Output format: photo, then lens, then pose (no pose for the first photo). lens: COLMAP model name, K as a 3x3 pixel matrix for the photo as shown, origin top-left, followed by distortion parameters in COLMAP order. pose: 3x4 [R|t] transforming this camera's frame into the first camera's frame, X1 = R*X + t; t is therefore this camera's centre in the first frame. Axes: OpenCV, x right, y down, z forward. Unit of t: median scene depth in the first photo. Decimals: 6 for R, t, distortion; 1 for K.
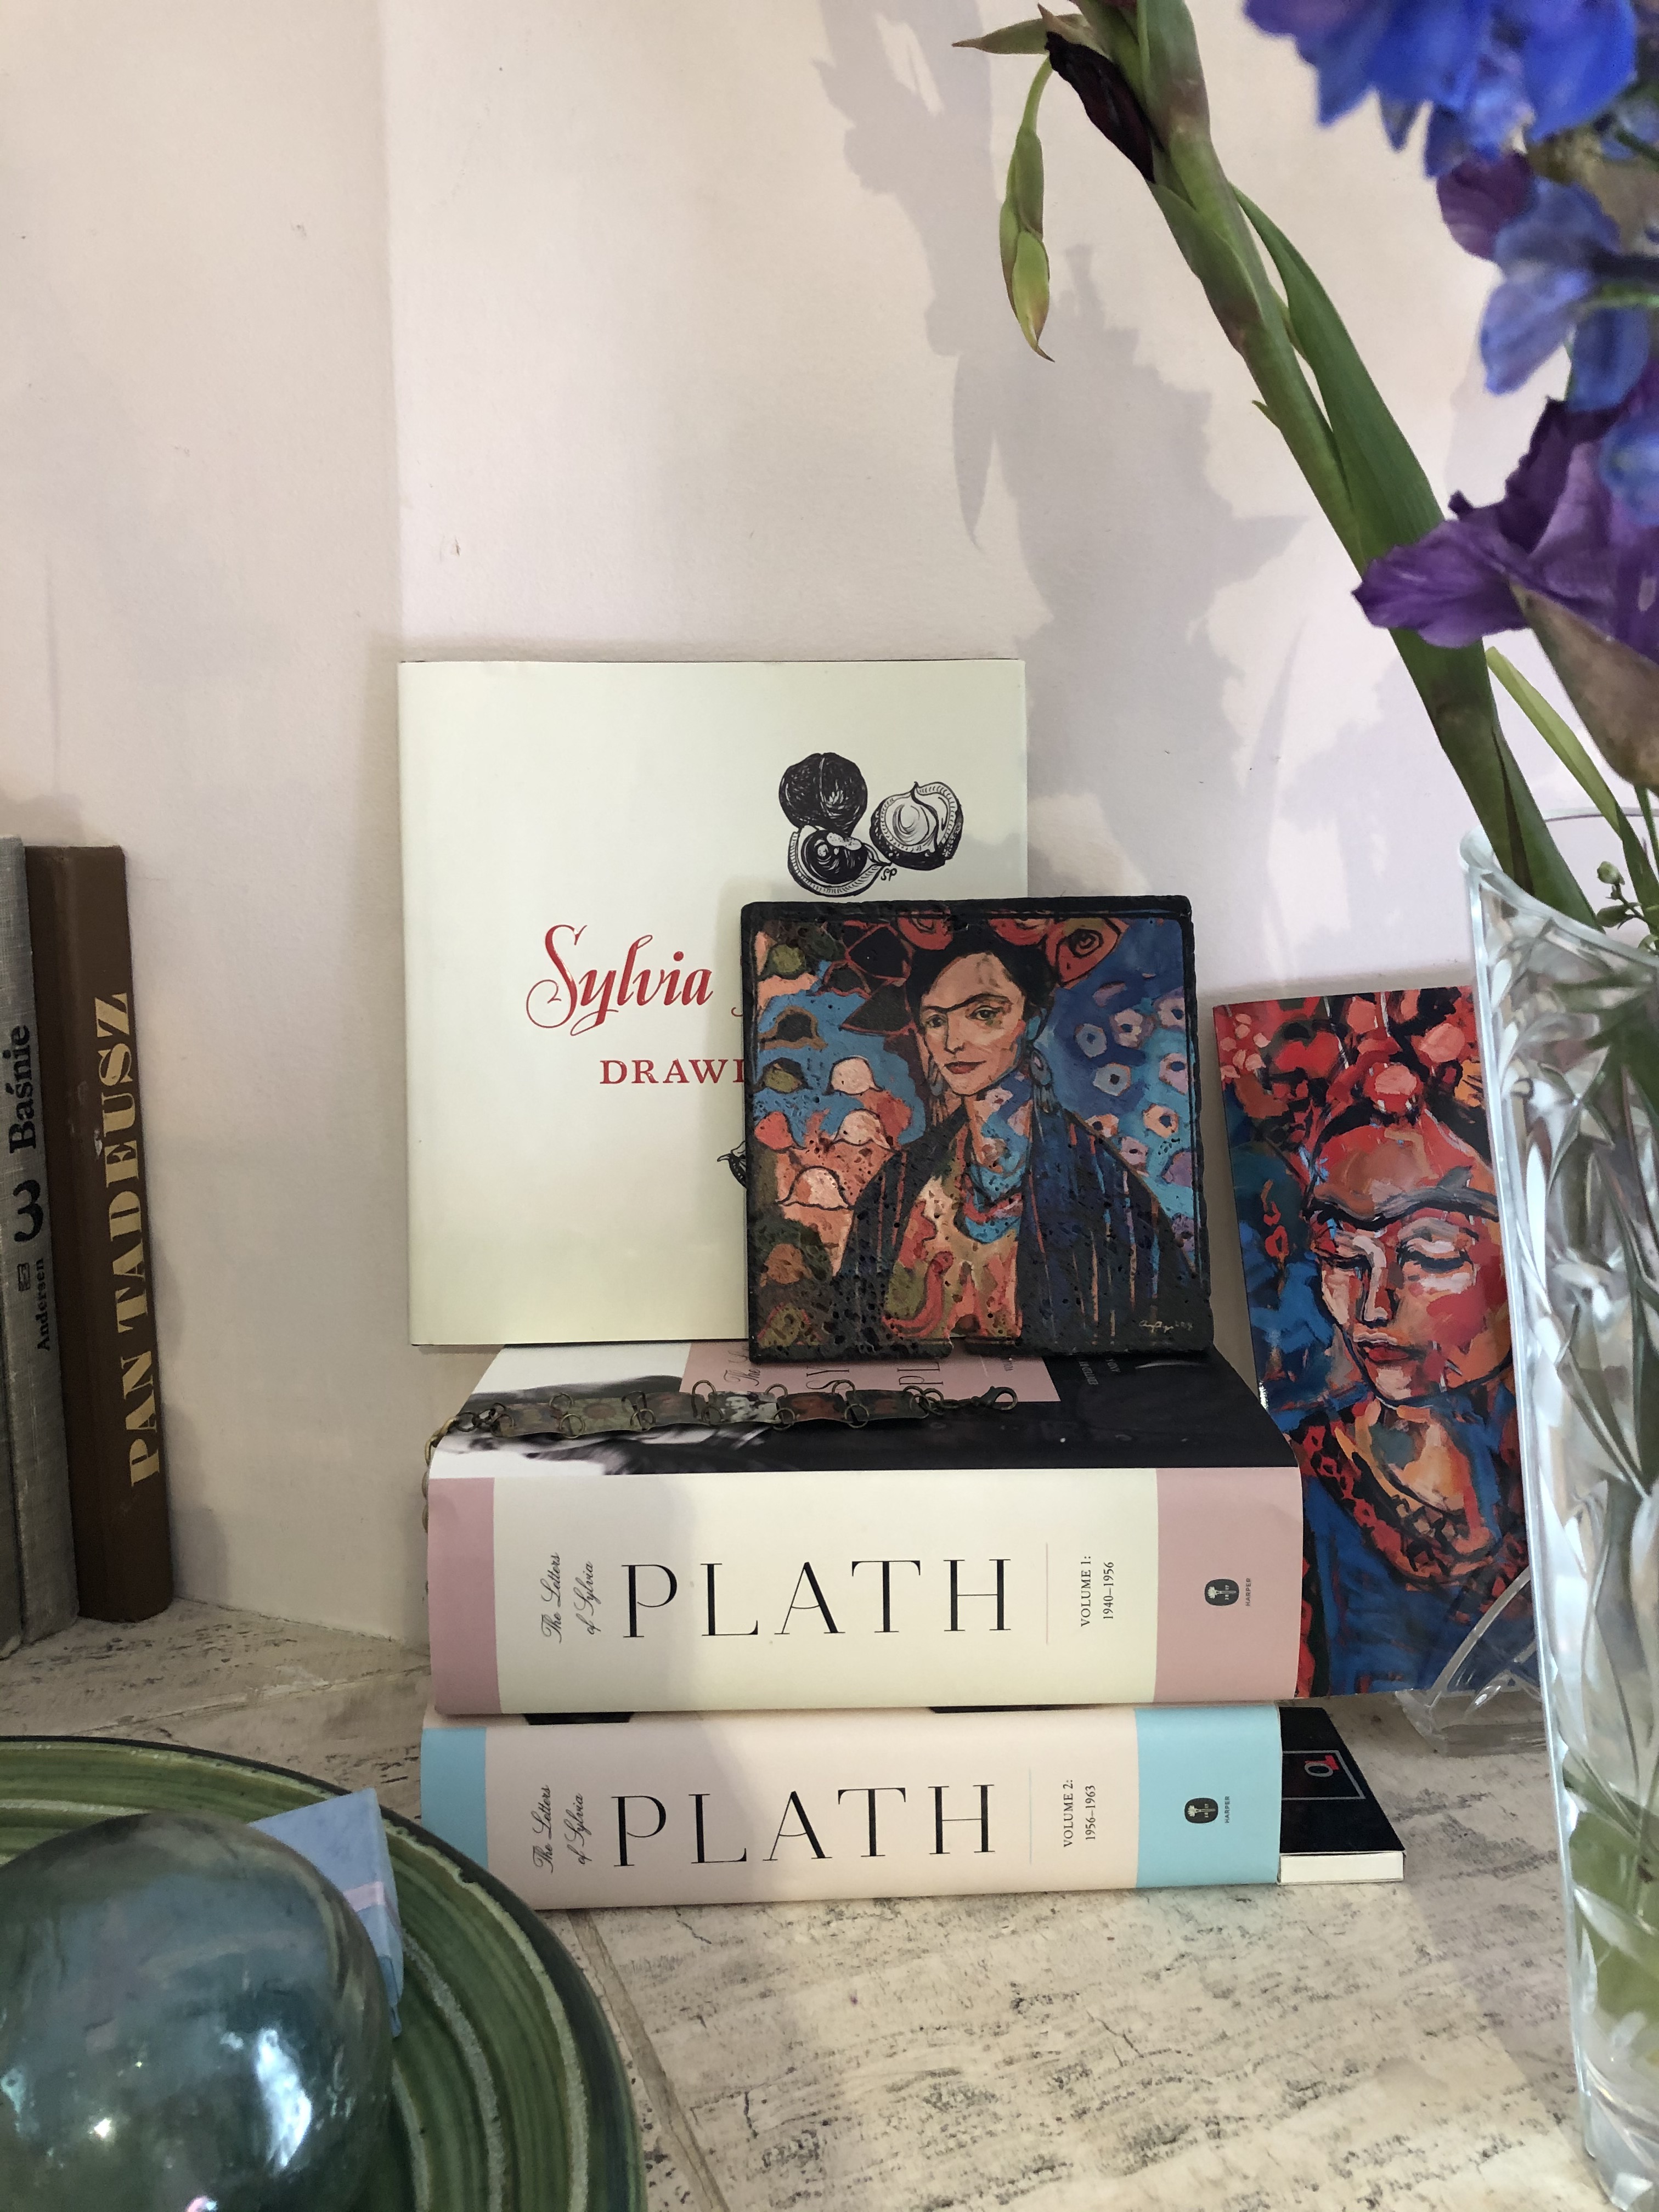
lens RADIAL K [[1814.4, 0, 797.8], [0, 1814.4, 1069.4], [0, 0, 1]] dist [-0.006568, -0.000656]
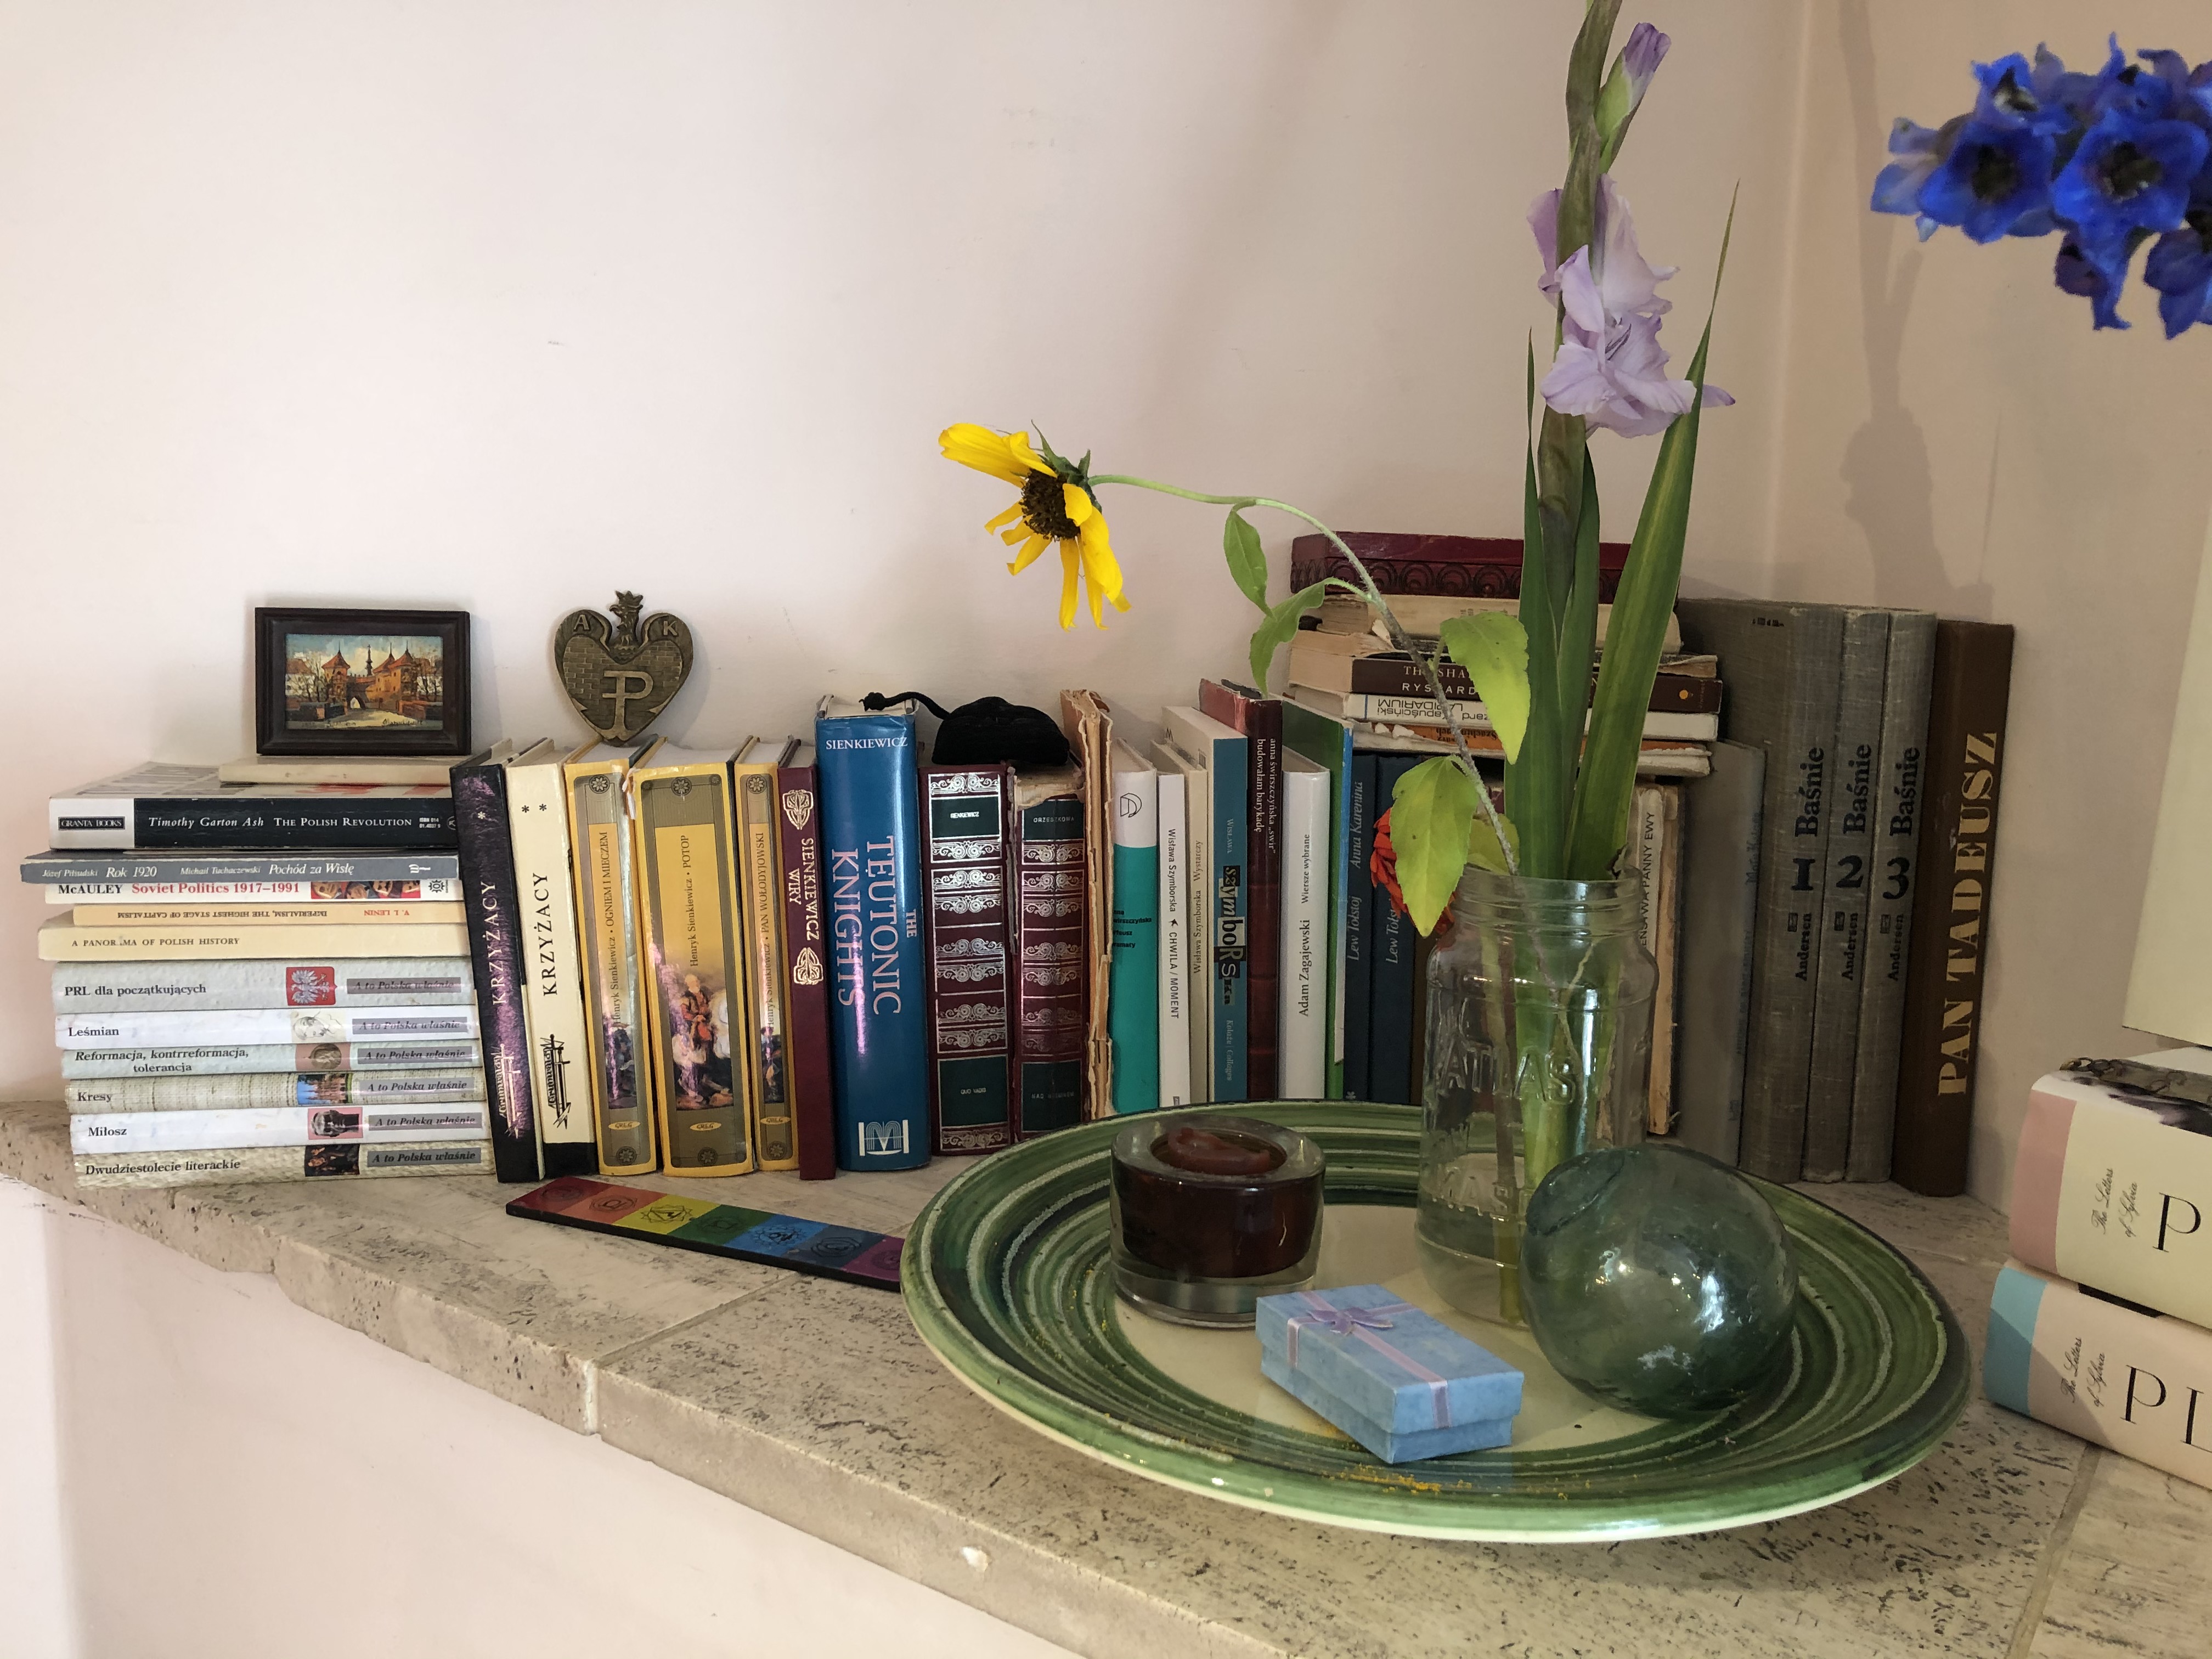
lens RADIAL K [[1814.4, 0, 1106.6], [0, 1814.4, 829.0], [0, 0, 1]] dist [-0.006568, -0.000656]
pose [[0.533267, 0.150194, -0.832507, 0.409081], [-0.142514, 0.985997, 0.086597, 0.005537], [0.833856, 0.072465, 0.547204, -0.281288]]
